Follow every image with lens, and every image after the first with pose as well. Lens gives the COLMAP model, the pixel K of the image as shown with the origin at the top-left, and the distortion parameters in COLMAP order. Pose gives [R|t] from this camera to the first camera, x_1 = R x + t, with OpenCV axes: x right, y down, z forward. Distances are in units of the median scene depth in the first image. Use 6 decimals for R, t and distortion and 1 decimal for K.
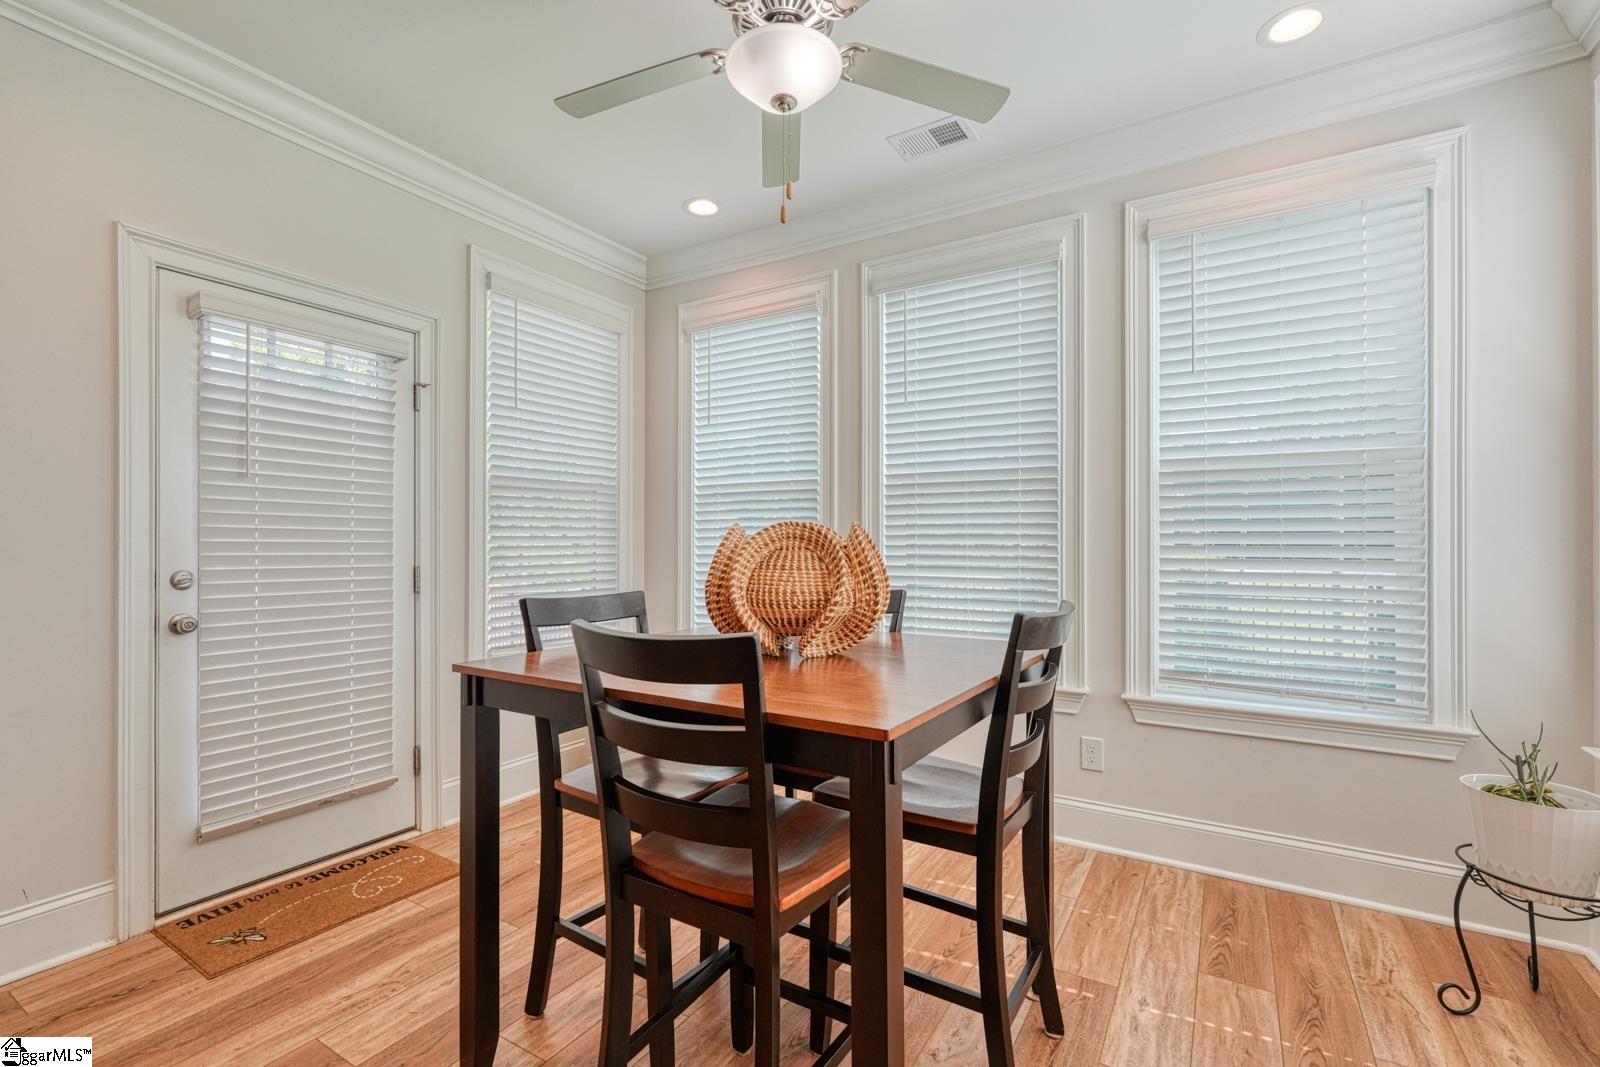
lens RADIAL K [[696.8, 0, 799.7], [0, 696.8, 541.7], [0, 0, 1]] dist [0.002001, -0.001284]
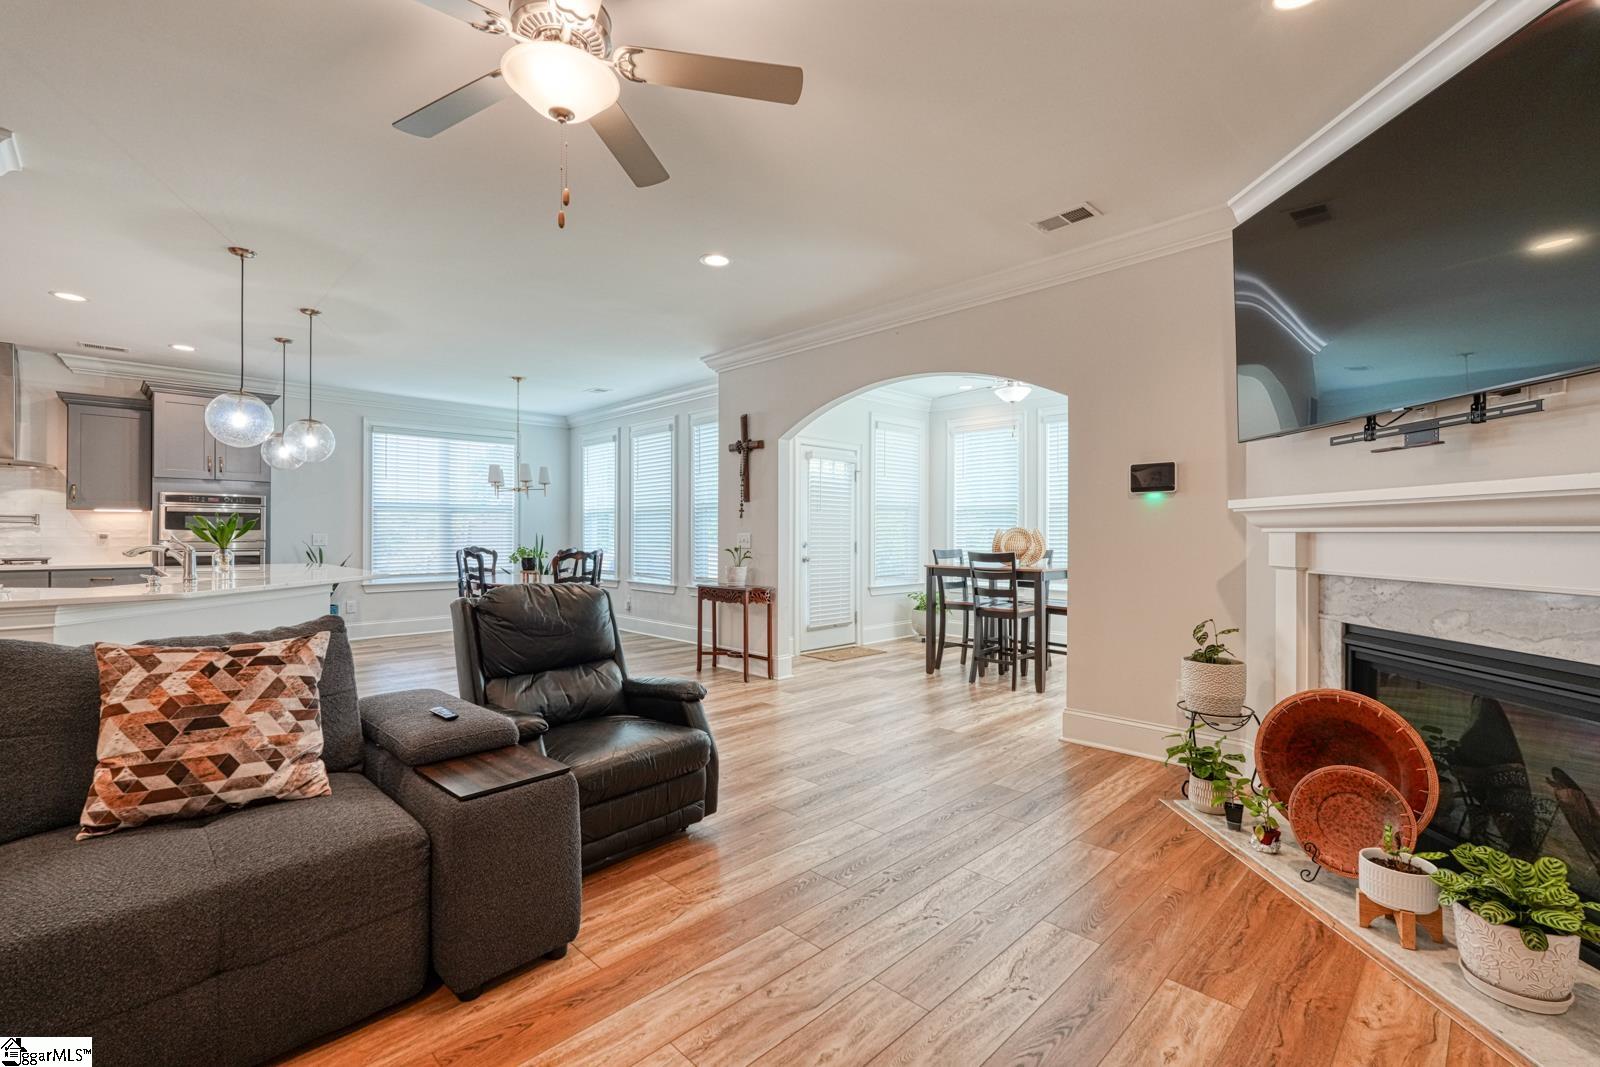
lens RADIAL K [[696.8, 0, 803.8], [0, 696.8, 528.9], [0, 0, 1]] dist [0.002001, -0.001284]
pose [[0.971190, 0.001505, -0.238302, -0.135480], [-0.001929, 0.999997, -0.001546, -0.009614], [0.238299, 0.001962, 0.971190, -1.698337]]
